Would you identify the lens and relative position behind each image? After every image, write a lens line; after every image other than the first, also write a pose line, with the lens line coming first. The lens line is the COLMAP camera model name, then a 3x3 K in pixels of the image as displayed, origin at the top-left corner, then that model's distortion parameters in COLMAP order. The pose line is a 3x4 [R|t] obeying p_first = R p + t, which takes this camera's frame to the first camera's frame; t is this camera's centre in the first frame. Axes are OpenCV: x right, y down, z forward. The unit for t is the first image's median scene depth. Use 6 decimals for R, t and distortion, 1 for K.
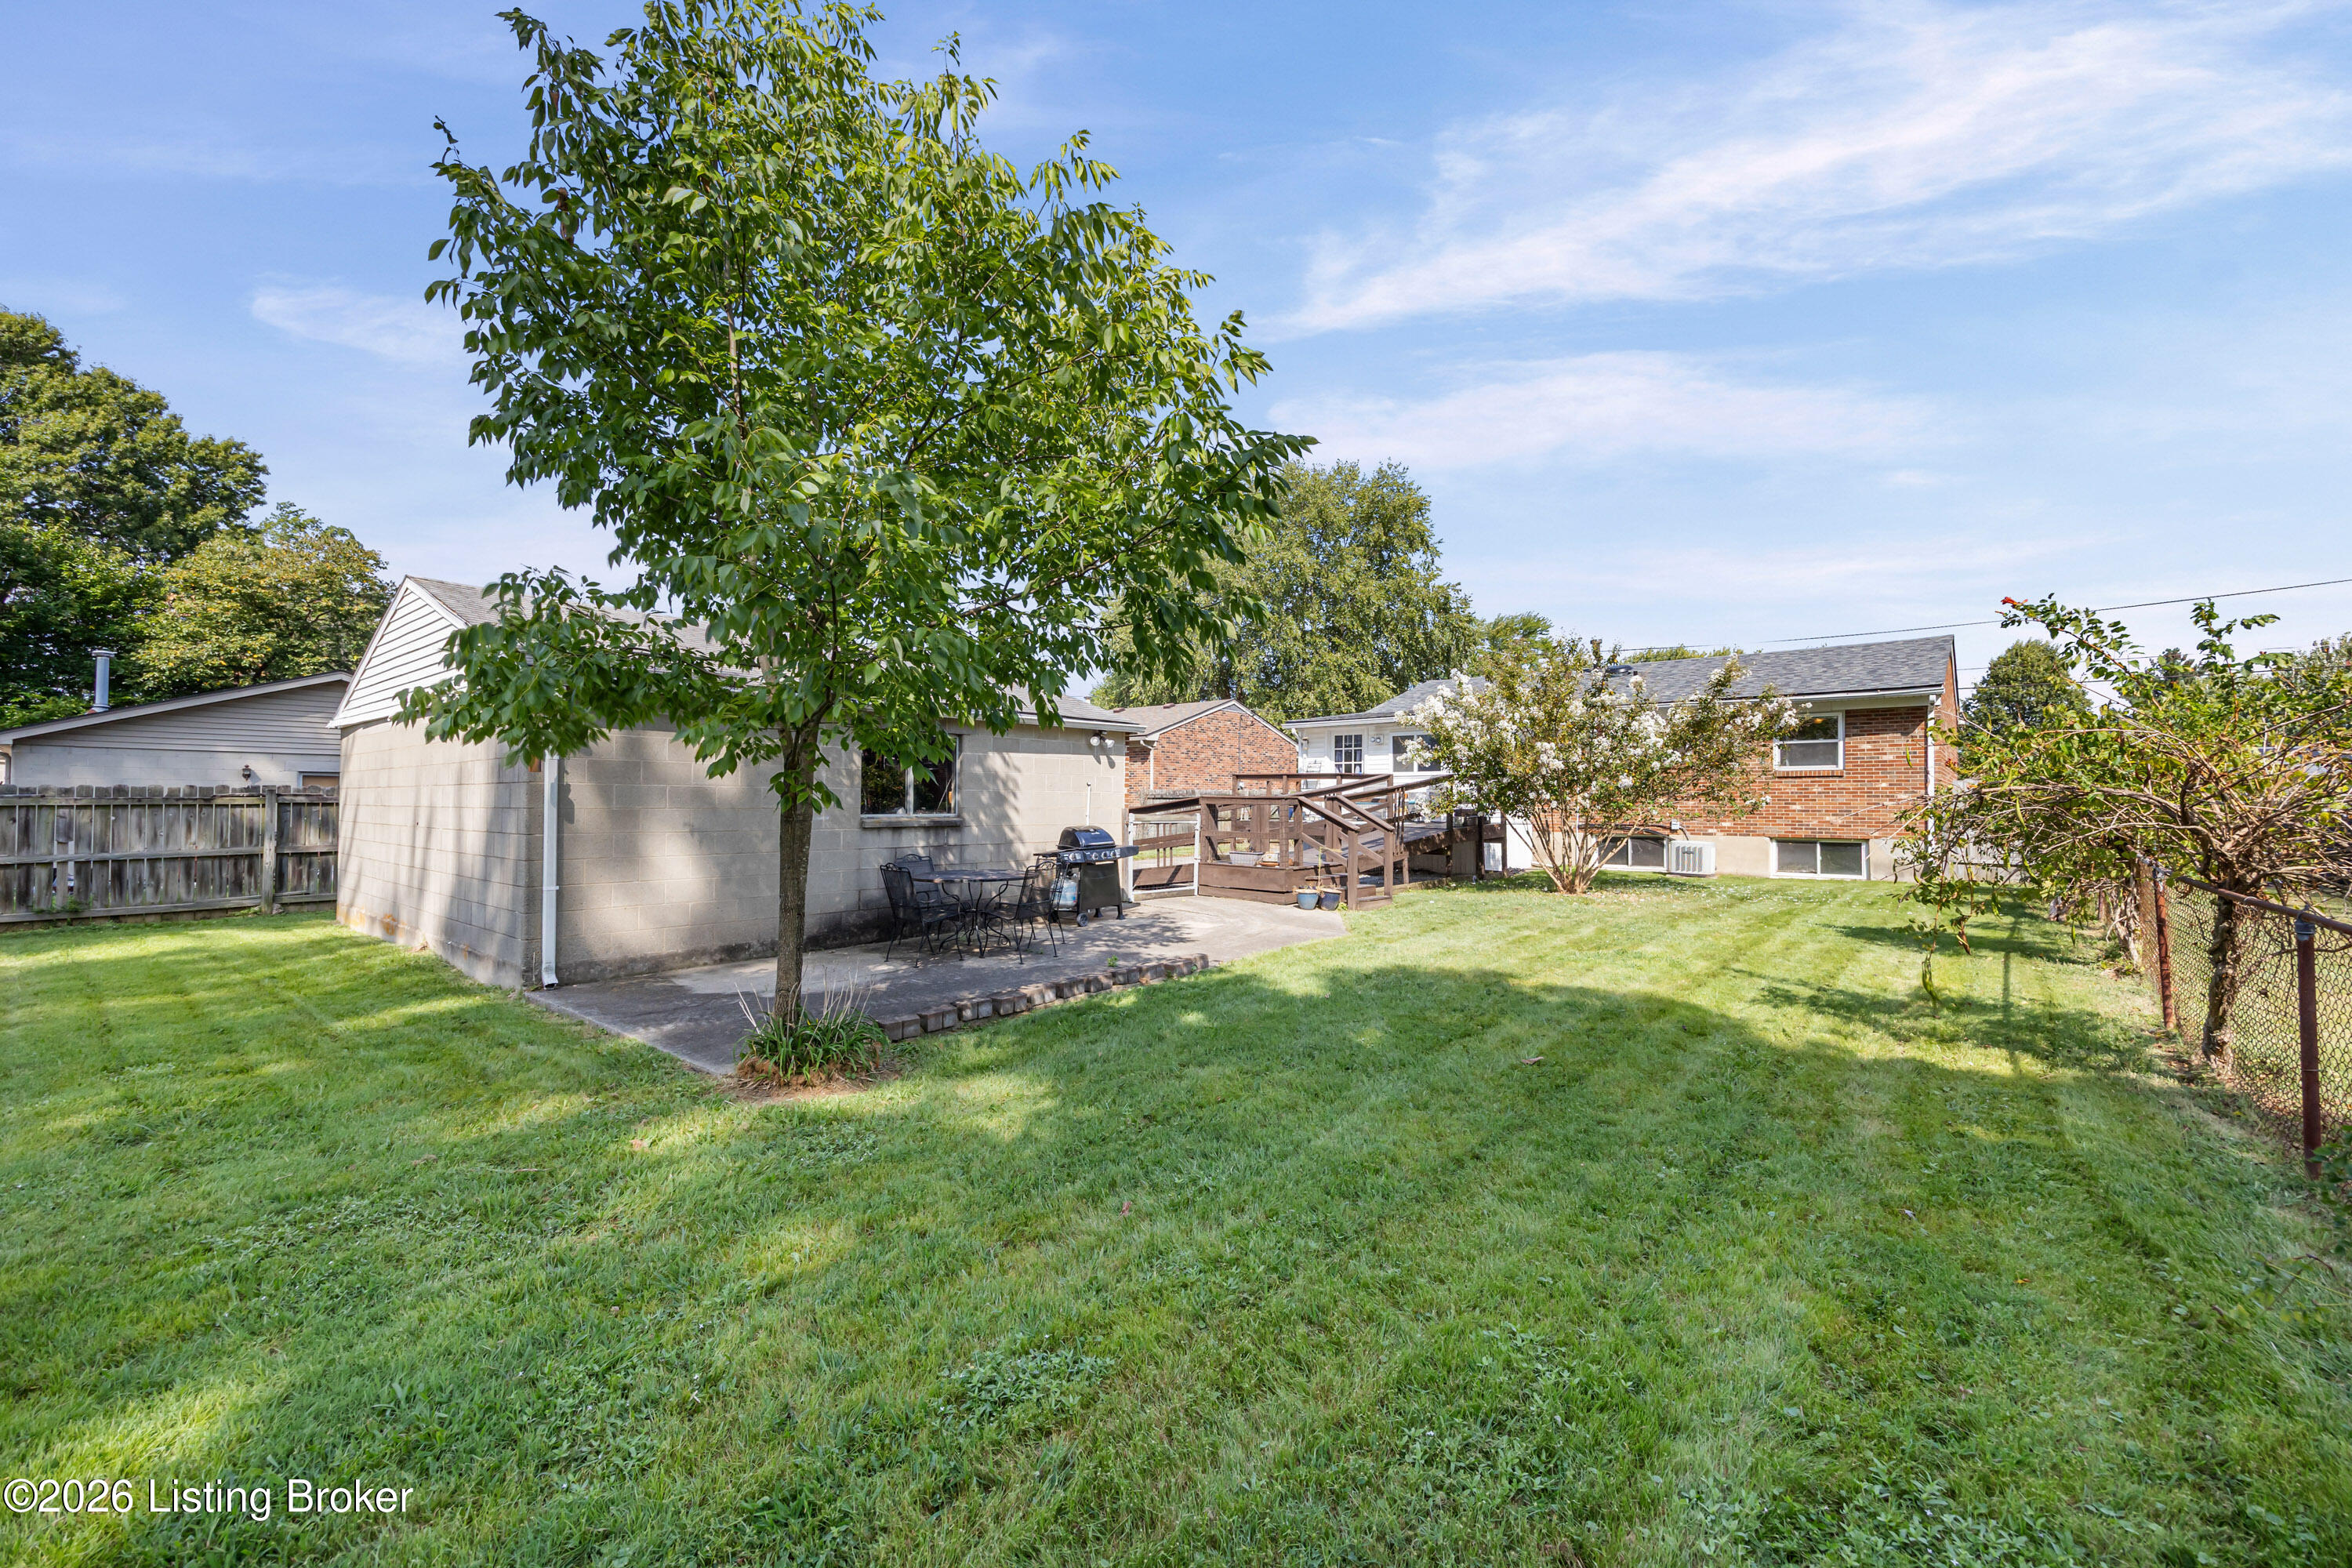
lens RADIAL K [[944.0, 0, 1176.0], [0, 944.0, 784.0], [0, 0, 1]] dist [-0.000103, -0.000092]
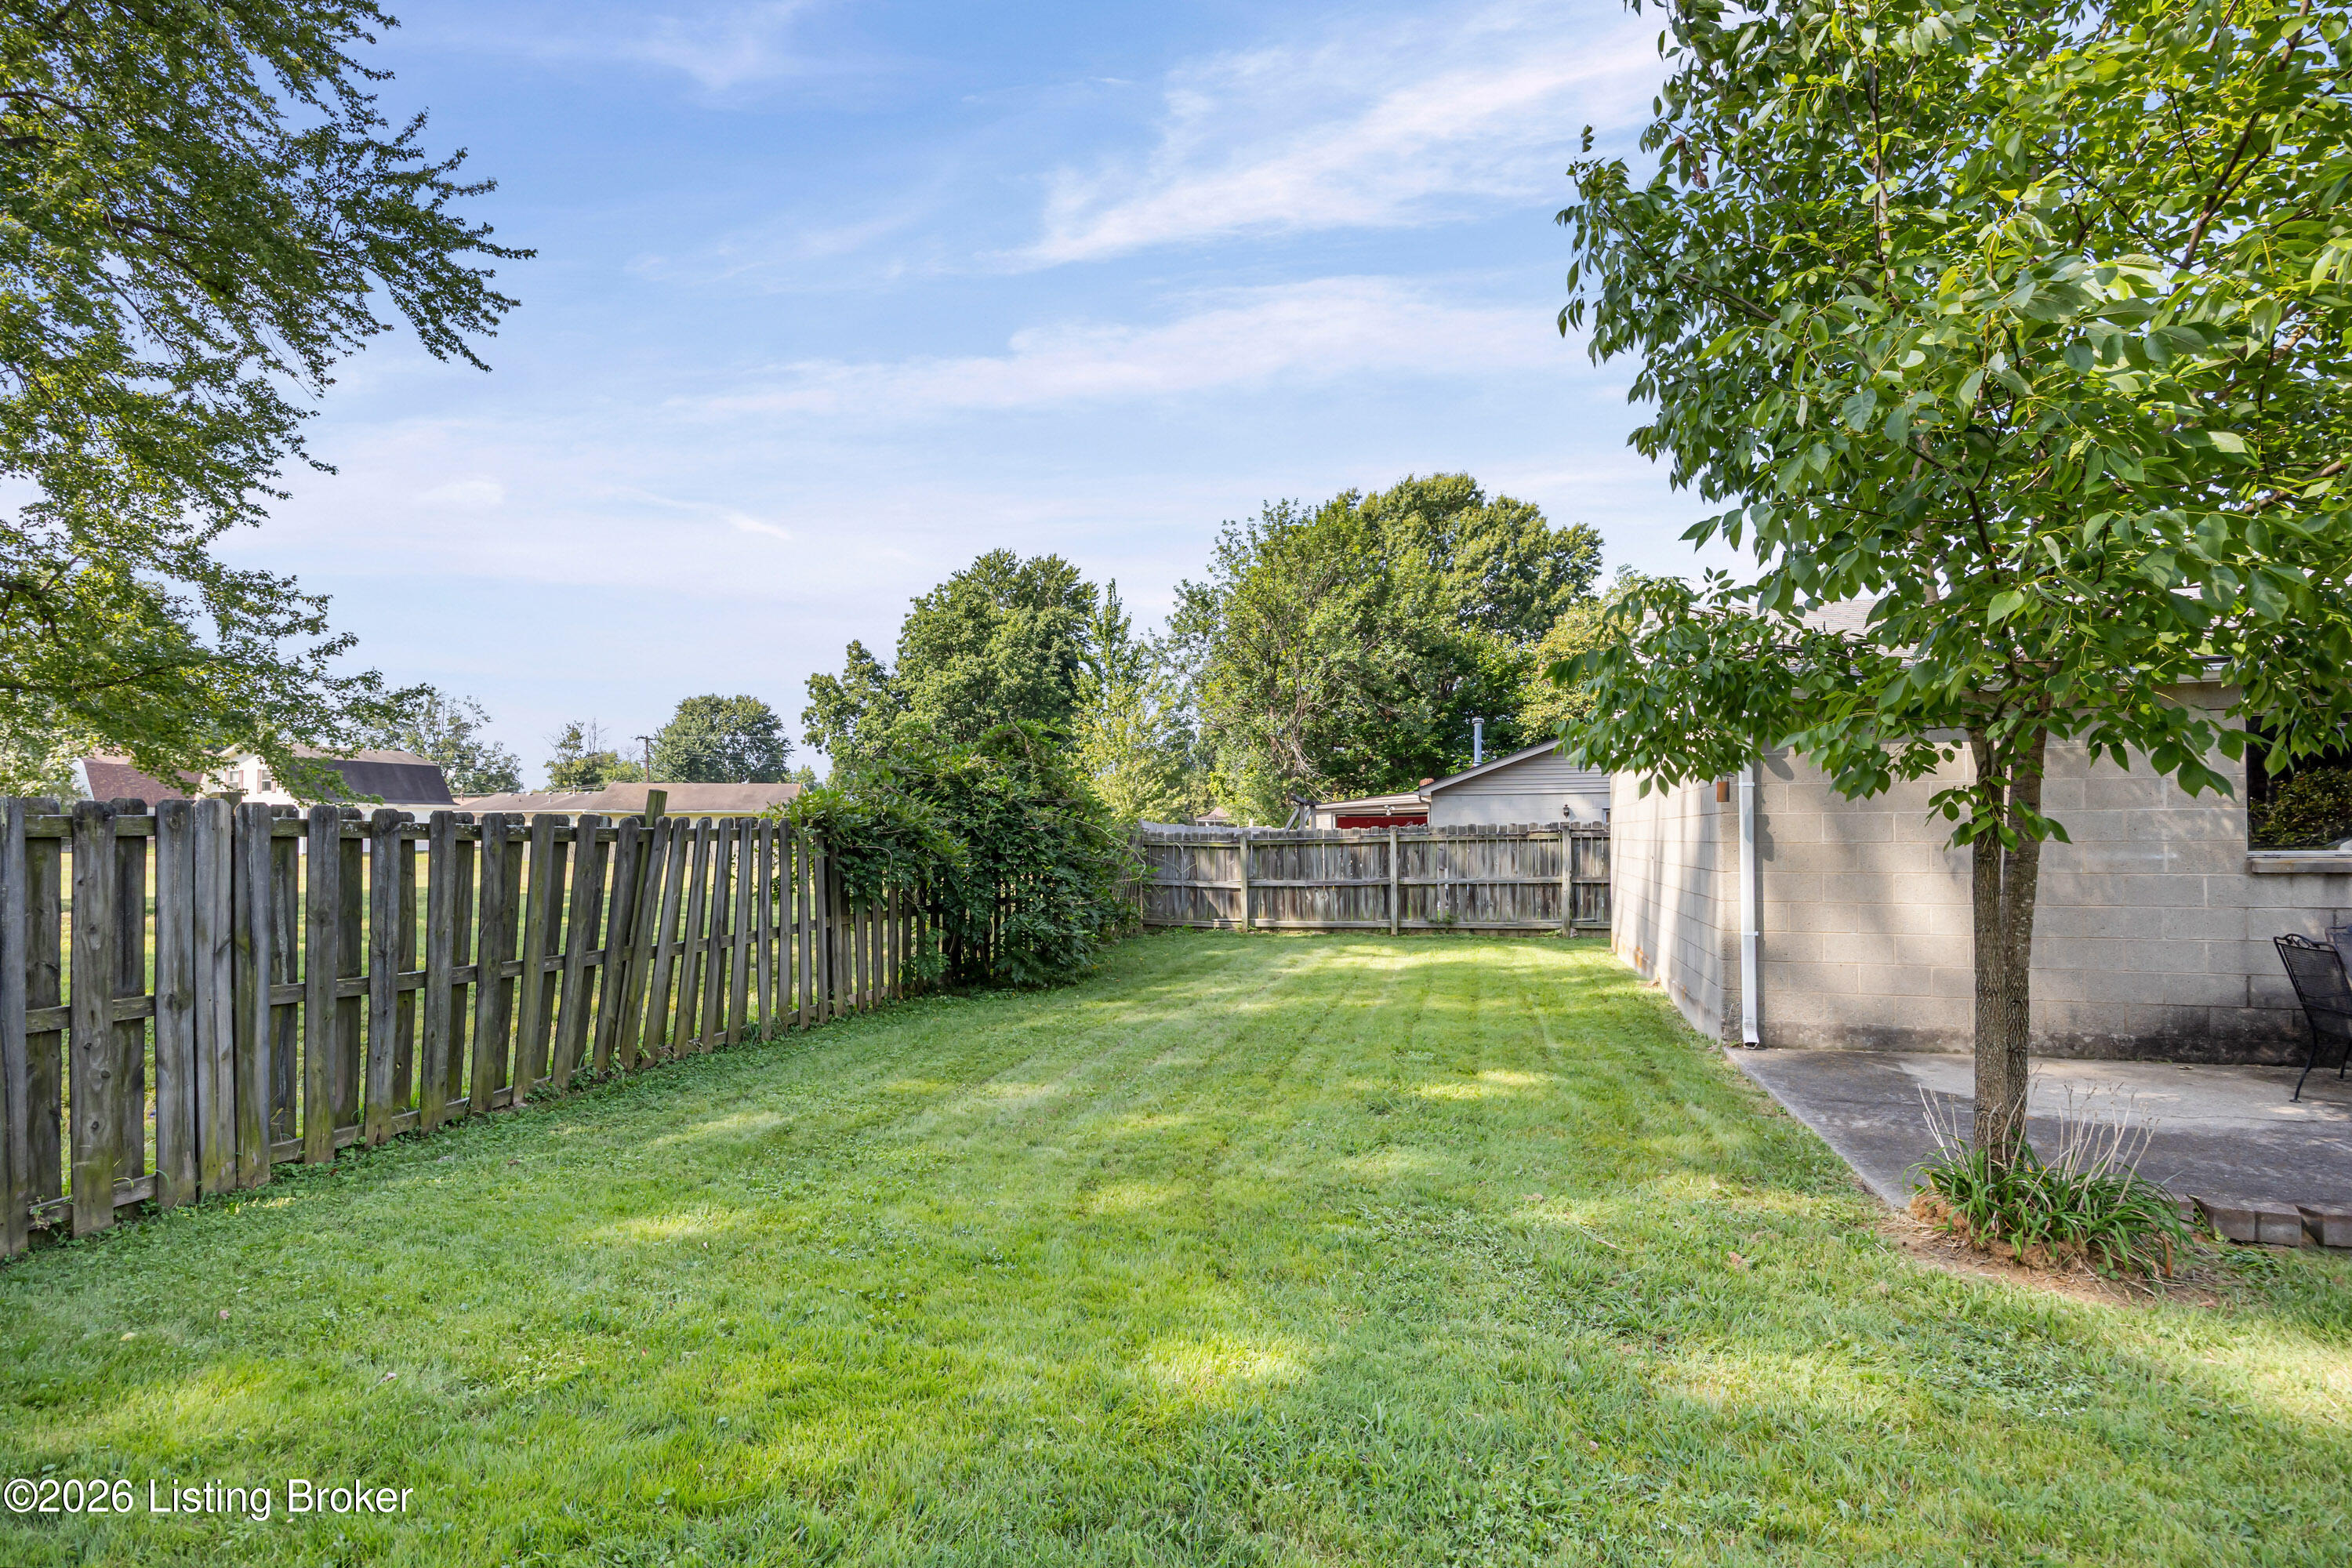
lens RADIAL K [[1062.3, 0, 1176.1], [0, 1062.3, 820.8], [0, 0, 1]] dist [-0.018867, 0.000073]
pose [[0.351068, -0.020136, -0.936133, 0.060714], [0.027437, 0.999561, -0.011211, 0.001441], [0.935948, -0.021749, 0.351467, 0.129475]]
